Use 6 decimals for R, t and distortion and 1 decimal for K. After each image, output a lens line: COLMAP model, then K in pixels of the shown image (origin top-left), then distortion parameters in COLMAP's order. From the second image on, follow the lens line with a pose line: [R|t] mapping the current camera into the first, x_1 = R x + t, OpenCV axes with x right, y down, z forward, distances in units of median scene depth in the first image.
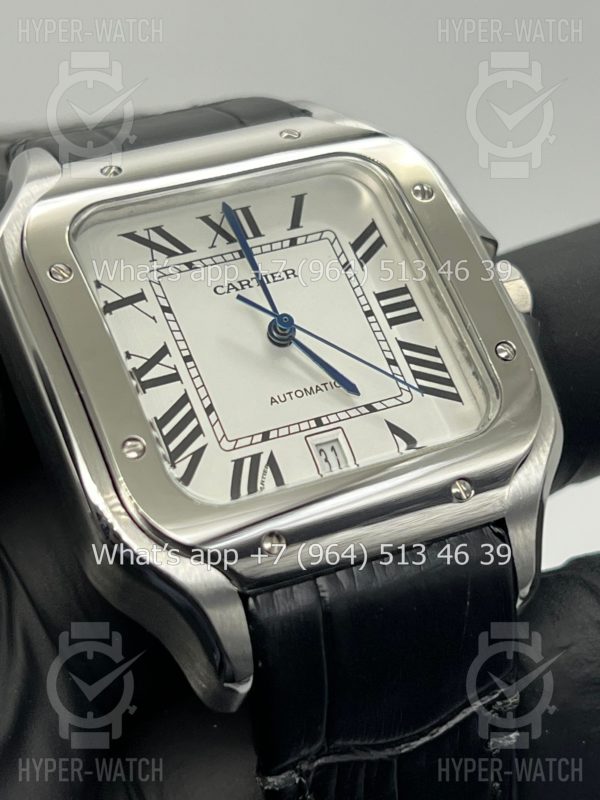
lens RADIAL K [[1882.5, 0, 300.0], [0, 1882.5, 400.0], [0, 0, 1]] dist [0.287908, -0.709686]
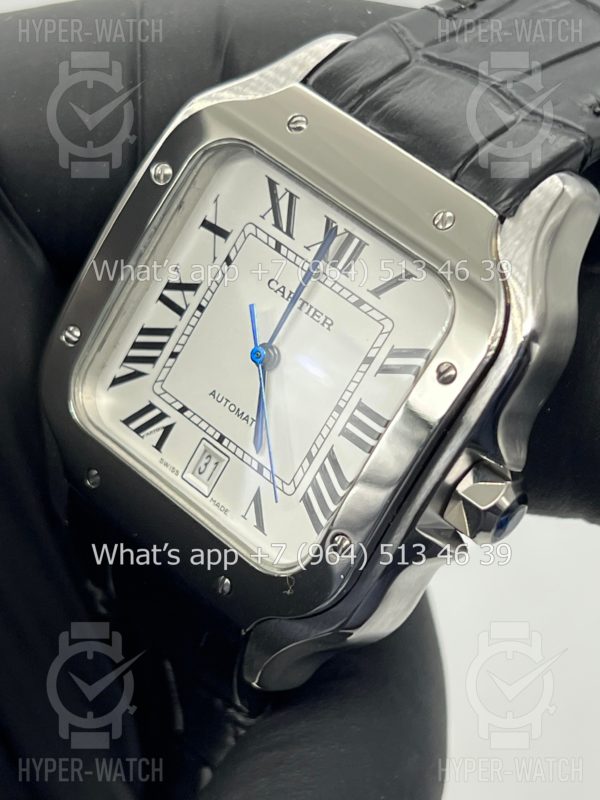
lens RADIAL K [[1882.5, 0, 300.0], [0, 1882.5, 400.0], [0, 0, 1]] dist [0.287908, -0.709686]
pose [[0.356345, 0.782717, -0.510267, 0.546795], [-0.366270, 0.619426, 0.694376, -0.750880], [0.859572, -0.060542, 0.507415, 0.484205]]
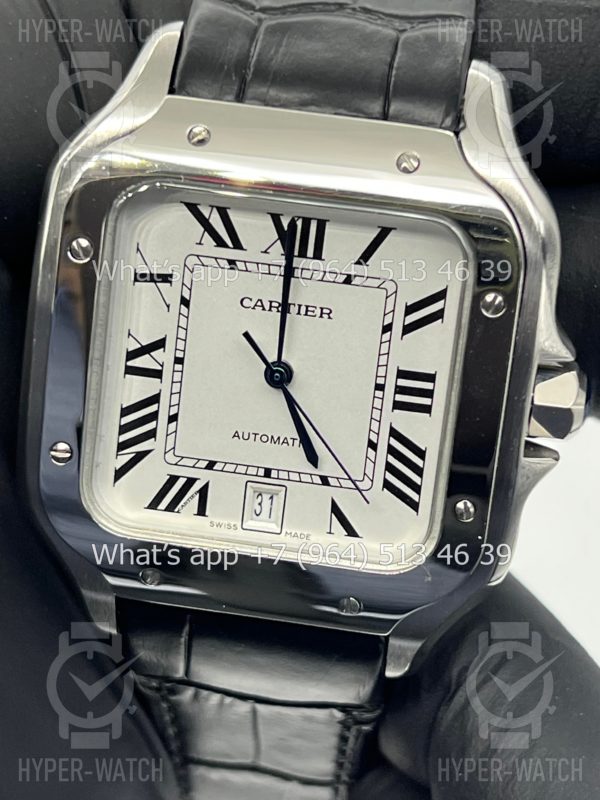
lens RADIAL K [[1882.5, 0, 300.0], [0, 1882.5, 400.0], [0, 0, 1]] dist [0.287908, -0.709686]
pose [[0.822447, 0.526798, -0.214627, 0.217673], [-0.282580, 0.705822, 0.649588, -0.668792], [0.493690, -0.473602, 0.729364, 0.279361]]
